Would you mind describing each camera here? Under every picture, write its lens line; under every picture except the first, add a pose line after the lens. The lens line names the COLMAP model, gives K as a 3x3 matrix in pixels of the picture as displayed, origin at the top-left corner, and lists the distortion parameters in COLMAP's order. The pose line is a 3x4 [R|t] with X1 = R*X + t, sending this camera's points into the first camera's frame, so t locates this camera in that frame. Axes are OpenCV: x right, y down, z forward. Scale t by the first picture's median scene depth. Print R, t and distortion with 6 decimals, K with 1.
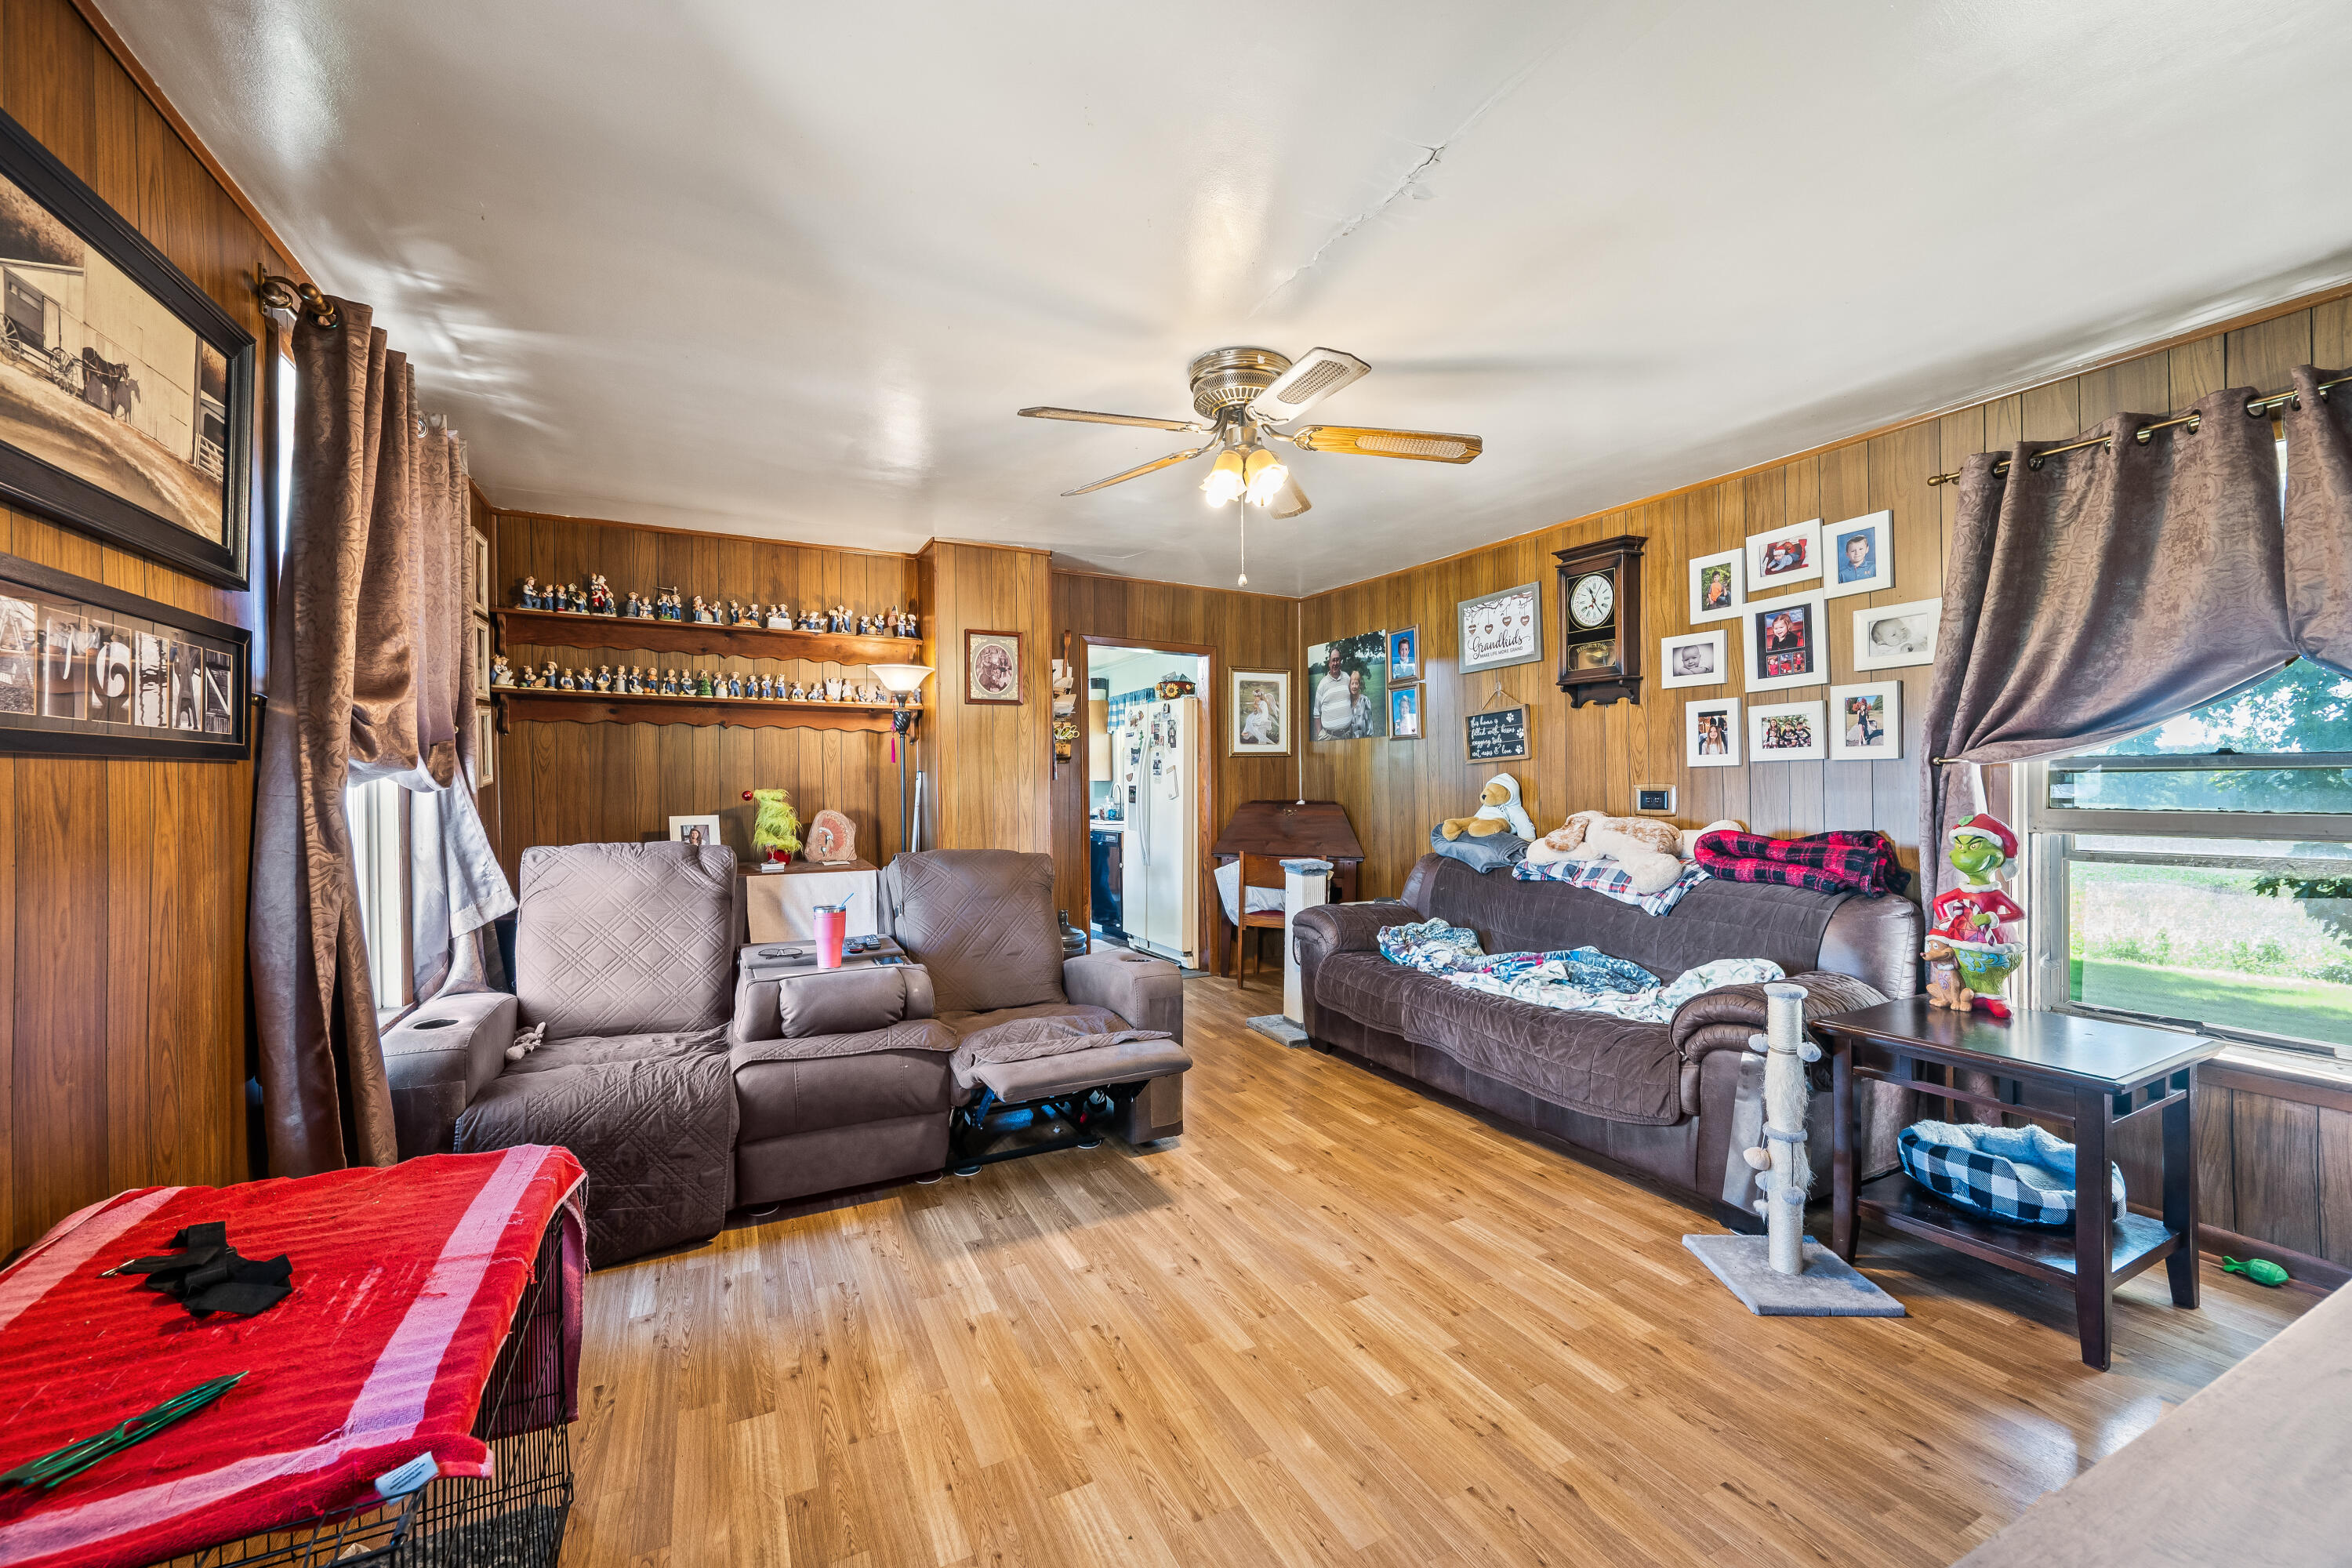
lens RADIAL K [[930.2, 0, 1181.6], [0, 930.2, 785.6], [0, 0, 1]] dist [0.000533, 0.000767]
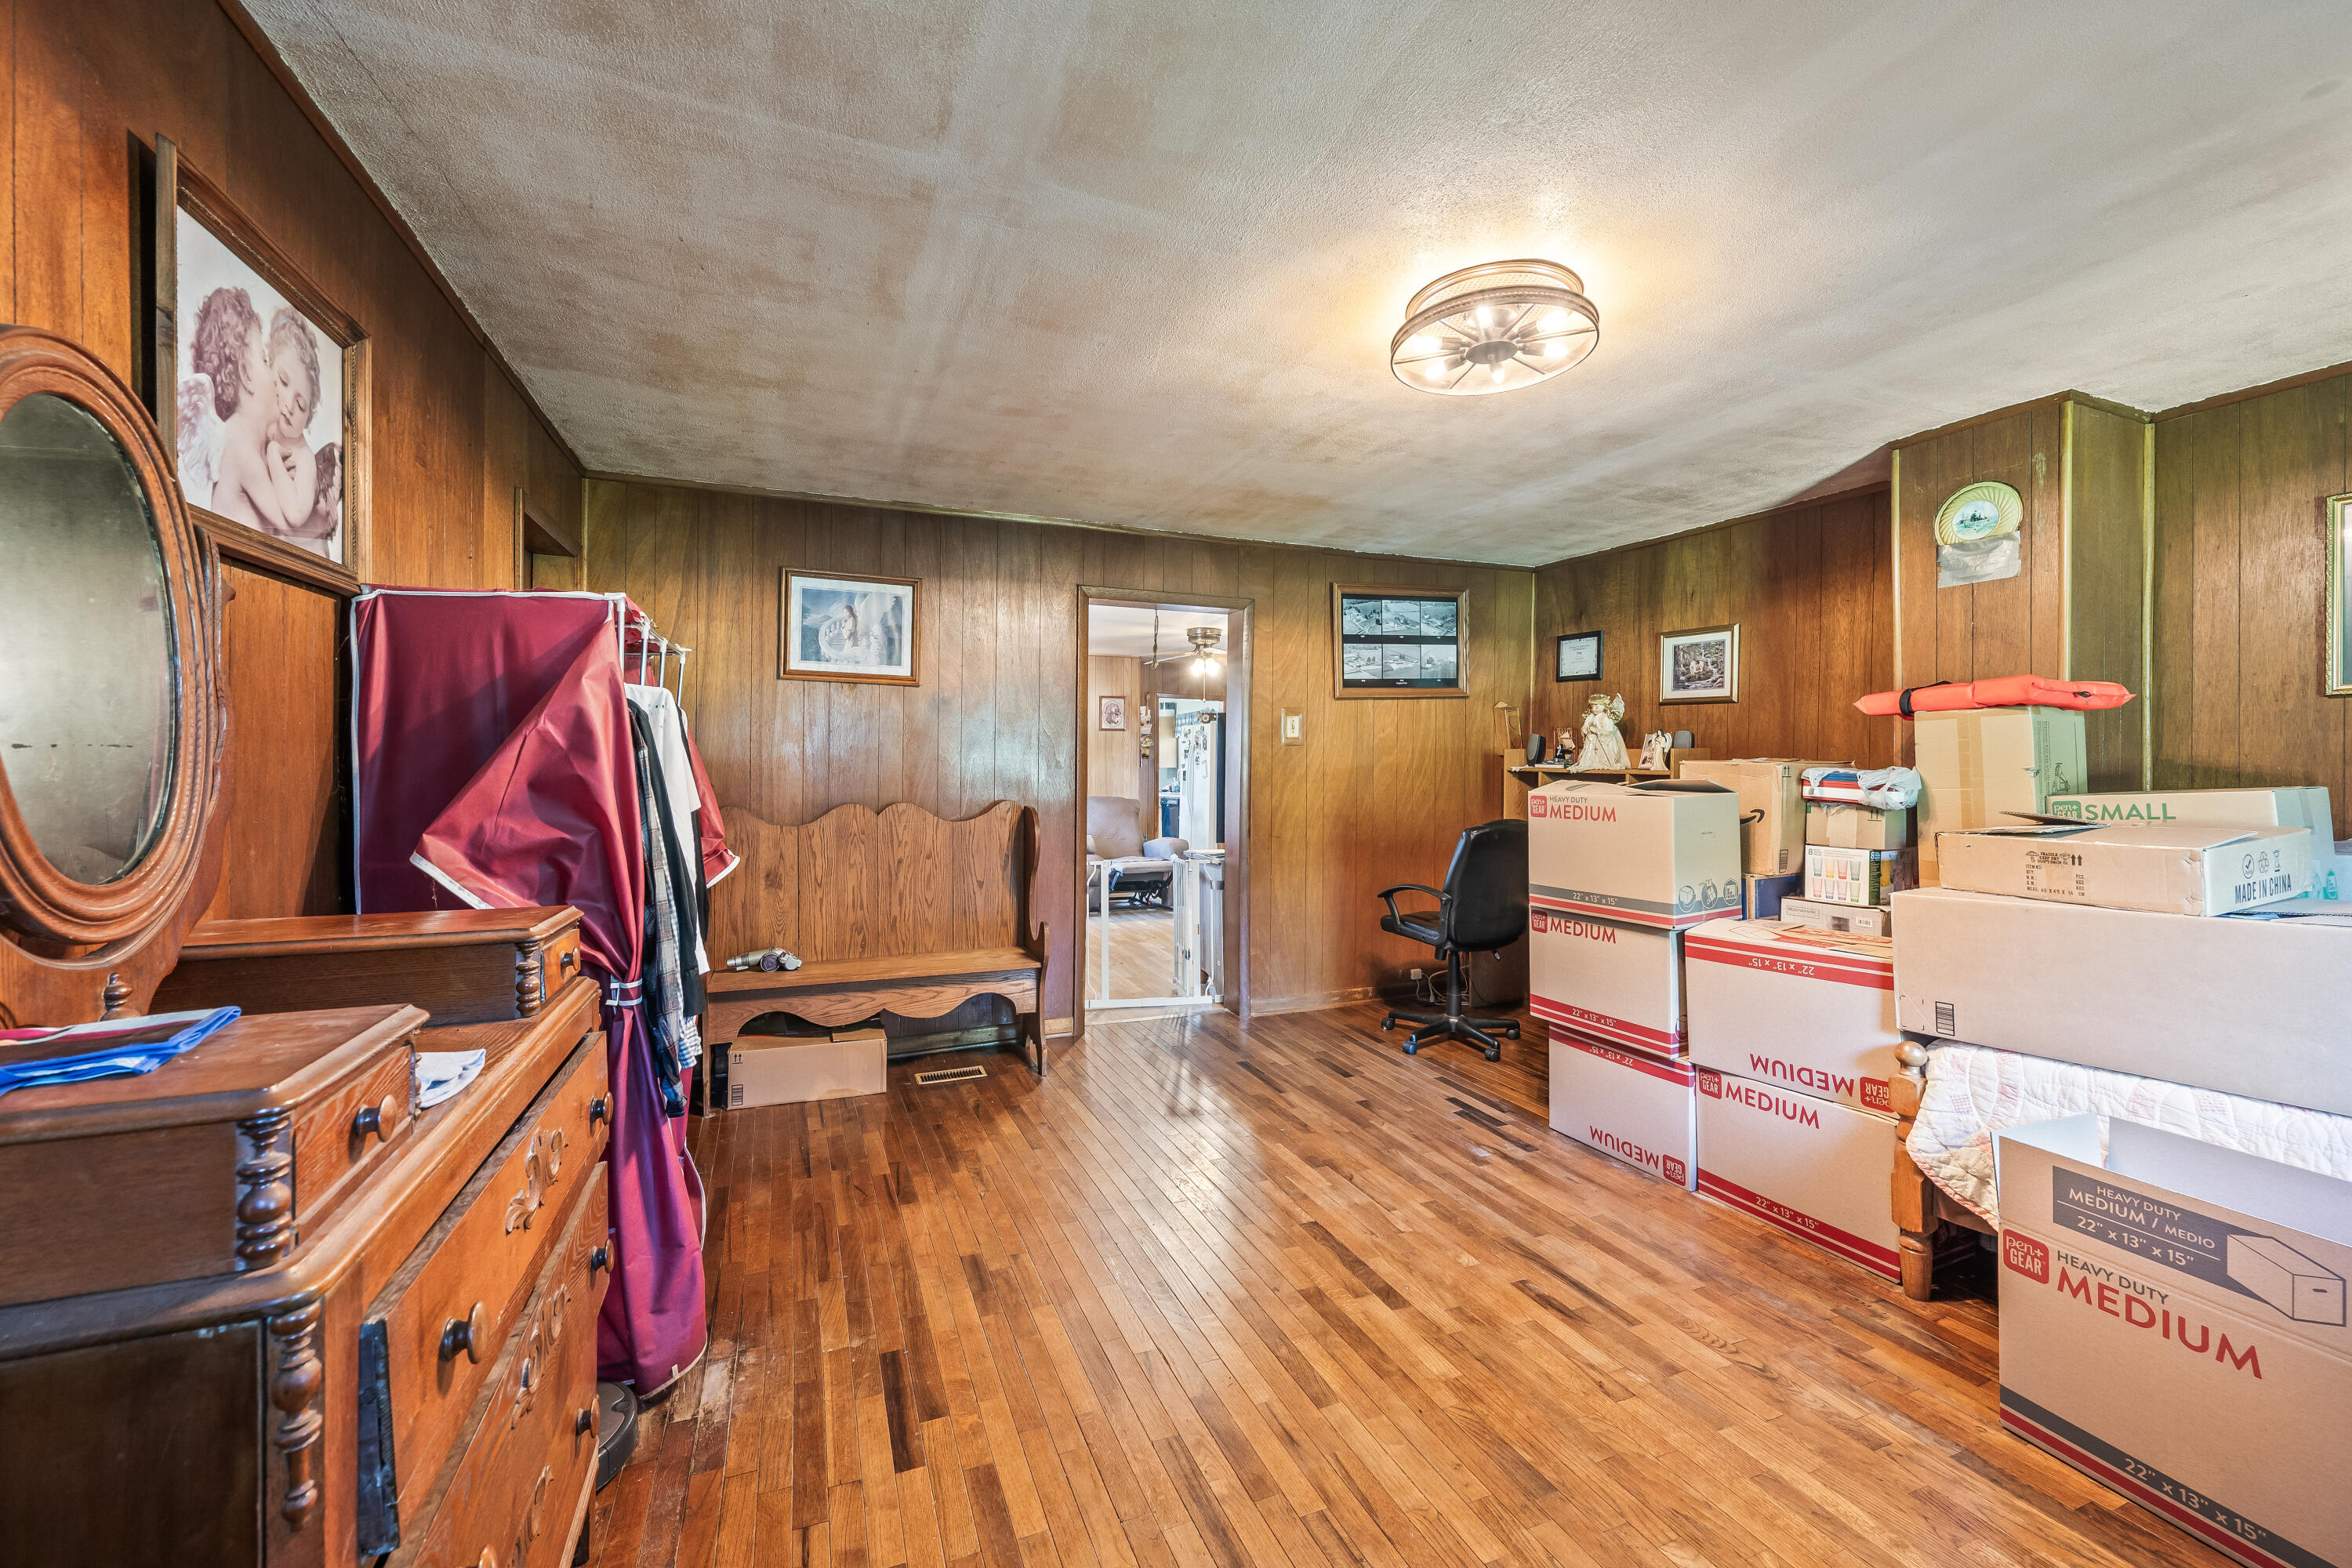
lens RADIAL K [[930.2, 0, 1177.1], [0, 930.2, 772.6], [0, 0, 1]] dist [0.000533, 0.000767]
pose [[0.995631, 0.010446, -0.092793, 0.303384], [-0.010507, 0.999945, -0.000167, 0.013225], [0.092786, 0.001141, 0.995685, -2.360090]]
